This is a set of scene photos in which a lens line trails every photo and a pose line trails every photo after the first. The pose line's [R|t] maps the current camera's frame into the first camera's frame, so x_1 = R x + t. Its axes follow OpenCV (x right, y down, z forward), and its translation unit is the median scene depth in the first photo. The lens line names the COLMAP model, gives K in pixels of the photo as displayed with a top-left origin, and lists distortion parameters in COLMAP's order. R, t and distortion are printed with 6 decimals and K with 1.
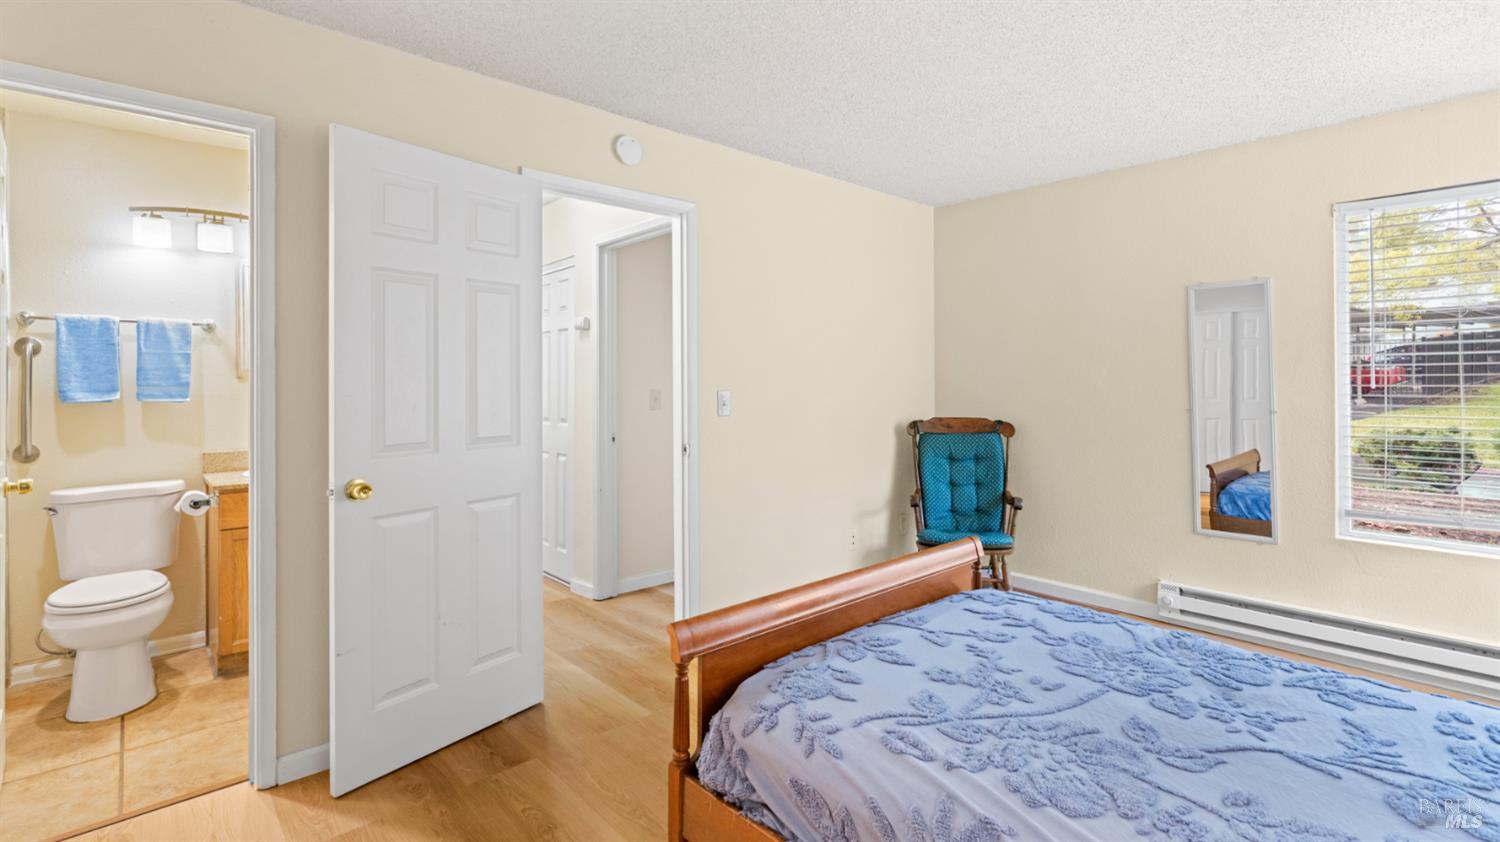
lens RADIAL K [[686.7, 0, 754.6], [0, 686.7, 379.4], [0, 0, 1]] dist [-0.003313, -0.000198]
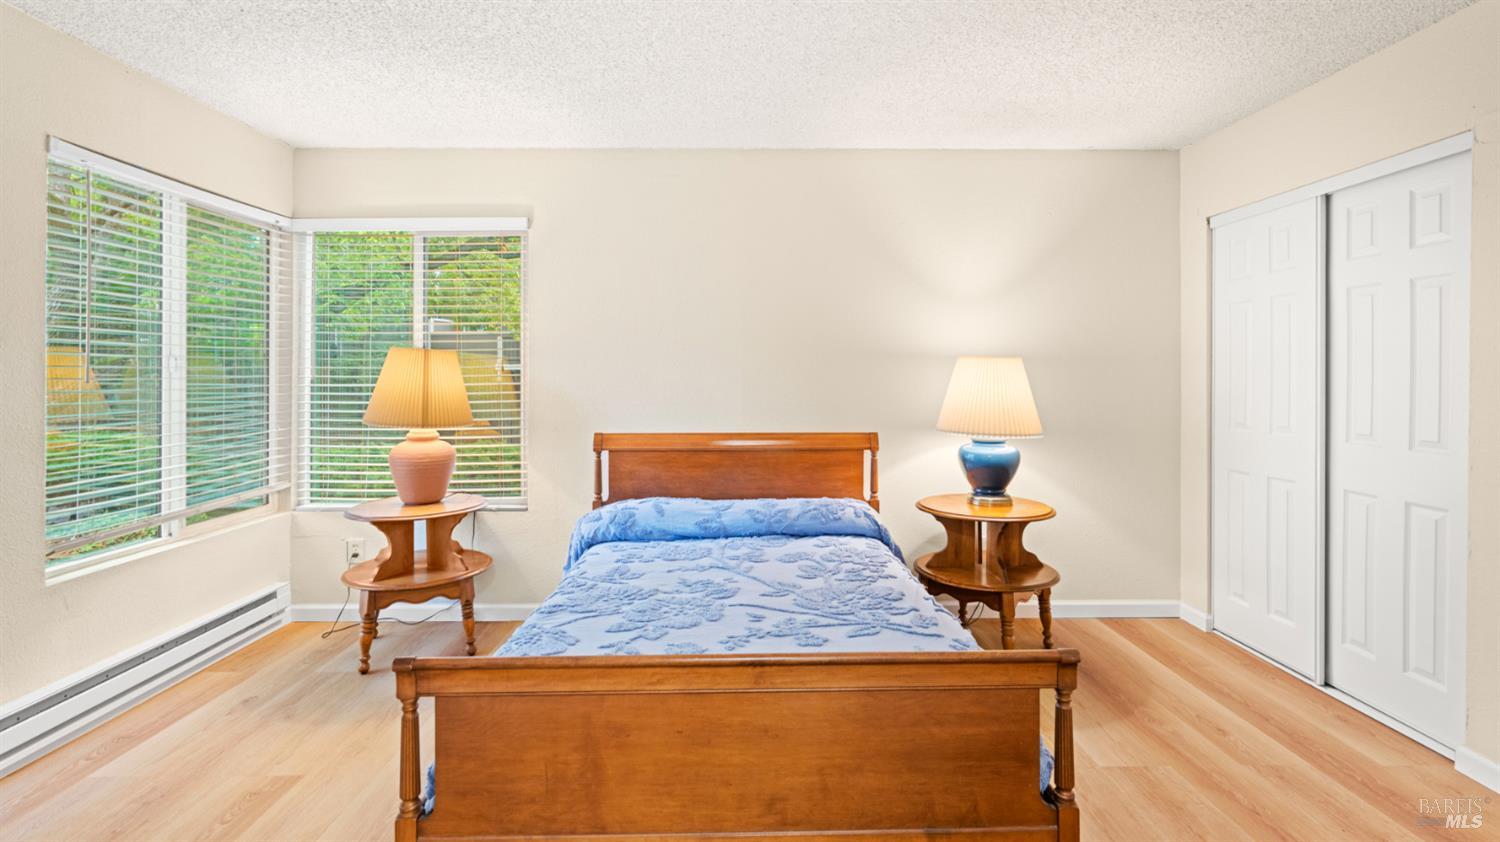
lens RADIAL K [[678.2, 0, 749.0], [0, 678.2, 376.7], [0, 0, 1]] dist [-0.000162, 0.000648]
pose [[-0.739487, 0.003446, 0.673162, -0.313931], [-0.003234, 0.999957, -0.008672, 0.009443], [-0.673163, -0.008590, -0.739444, 1.493239]]
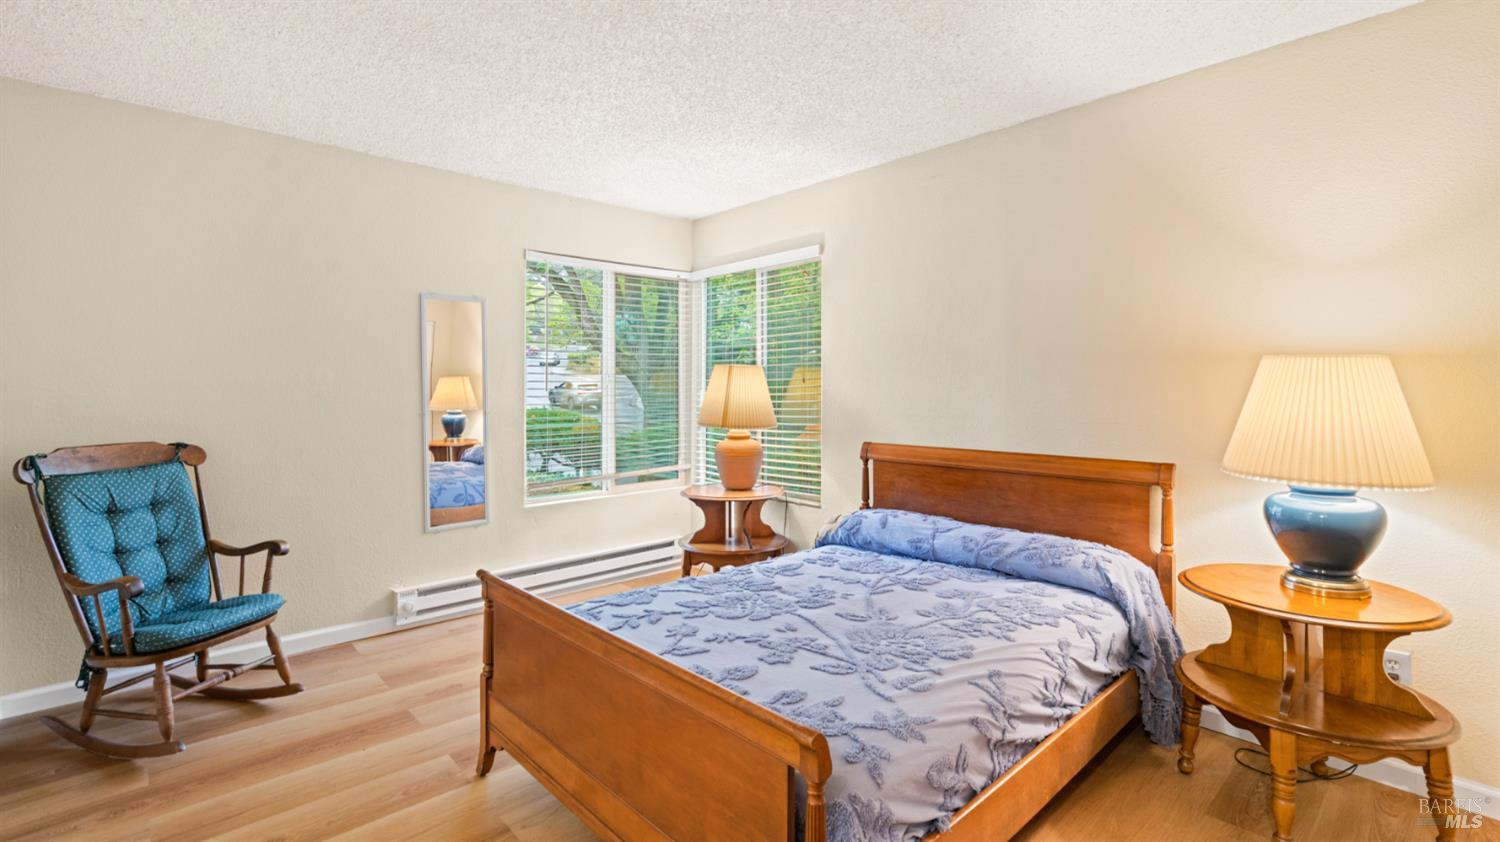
lens RADIAL K [[674.6, 0, 749.3], [0, 674.6, 390.6], [0, 0, 1]] dist [0.013422, 0.000163]
pose [[-0.007062, -0.003151, 0.999970, -0.636777], [-0.008054, 0.999963, 0.003094, 0.000312], [-0.999943, -0.008031, -0.007087, 0.833551]]
